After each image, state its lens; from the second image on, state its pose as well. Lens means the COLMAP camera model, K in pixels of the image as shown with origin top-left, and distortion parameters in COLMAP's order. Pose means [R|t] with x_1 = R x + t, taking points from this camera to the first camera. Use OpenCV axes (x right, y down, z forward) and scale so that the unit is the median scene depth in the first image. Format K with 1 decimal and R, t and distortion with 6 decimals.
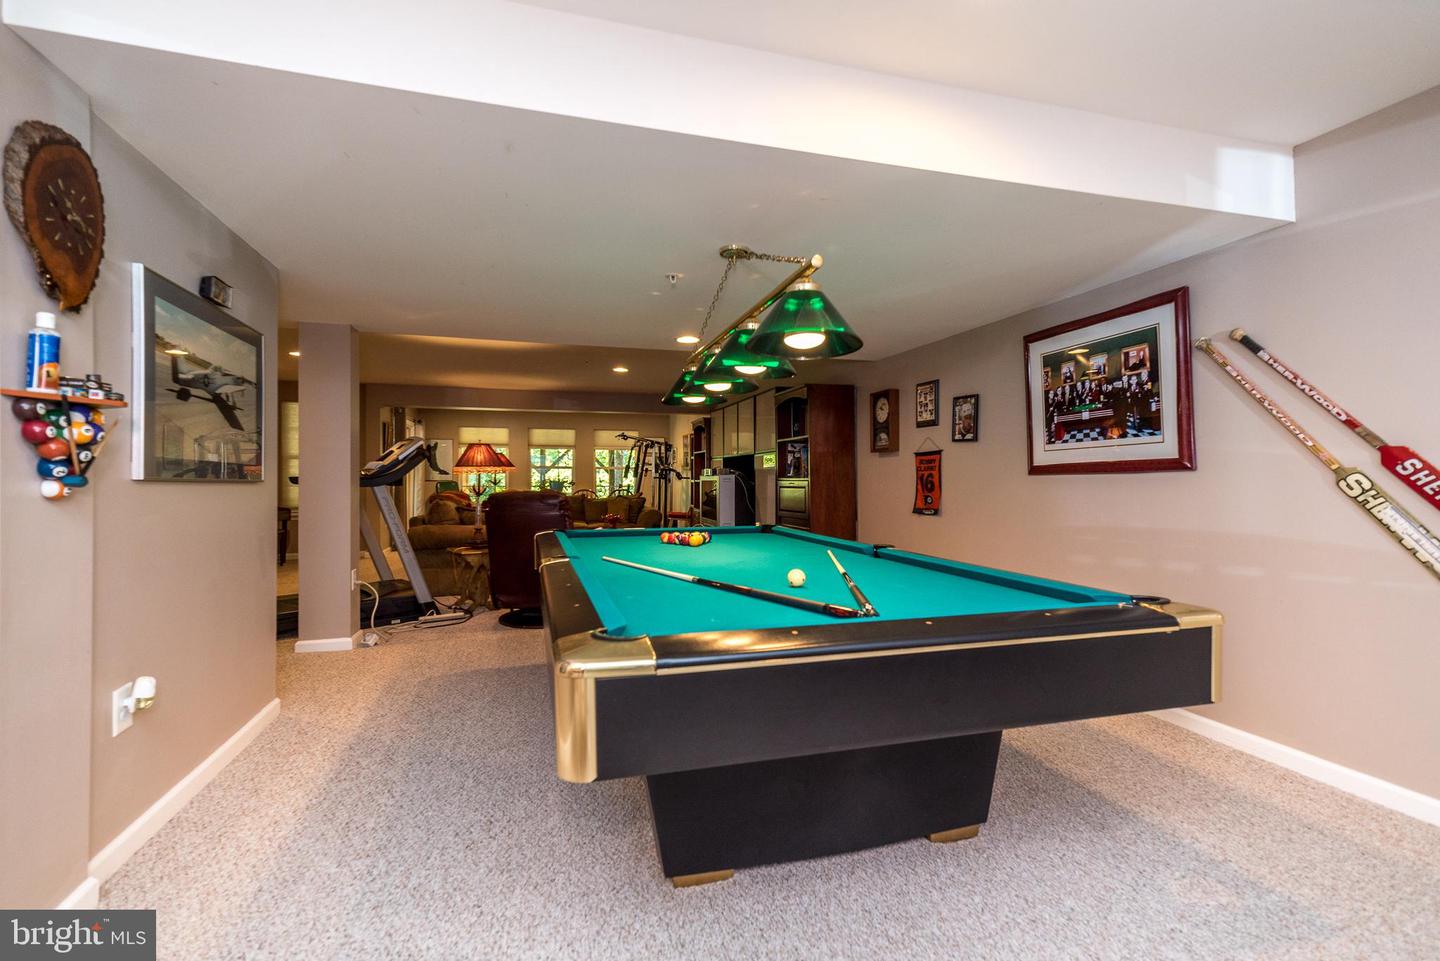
lens RADIAL K [[643.8, 0, 723.0], [0, 643.8, 476.1], [0, 0, 1]] dist [0.005363, 0.000589]
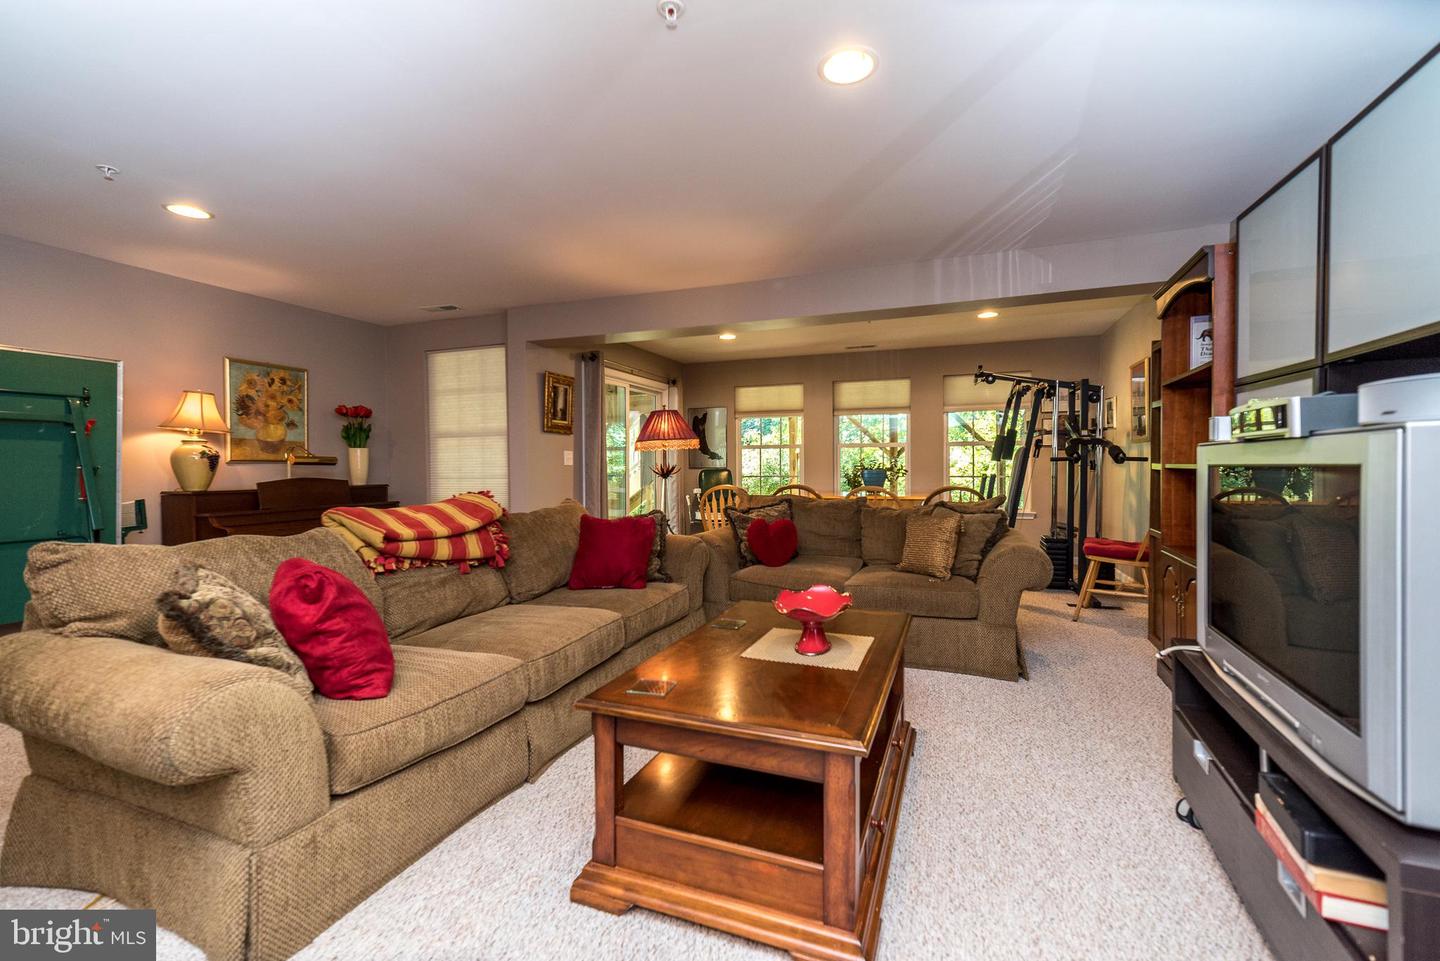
lens RADIAL K [[643.8, 0, 712.6], [0, 643.8, 474.7], [0, 0, 1]] dist [0.005363, 0.000589]
pose [[0.811196, 0.002953, -0.584767, -0.034819], [0.007447, 0.999854, 0.015380, 0.004527], [0.584727, -0.016830, 0.811055, 0.471503]]
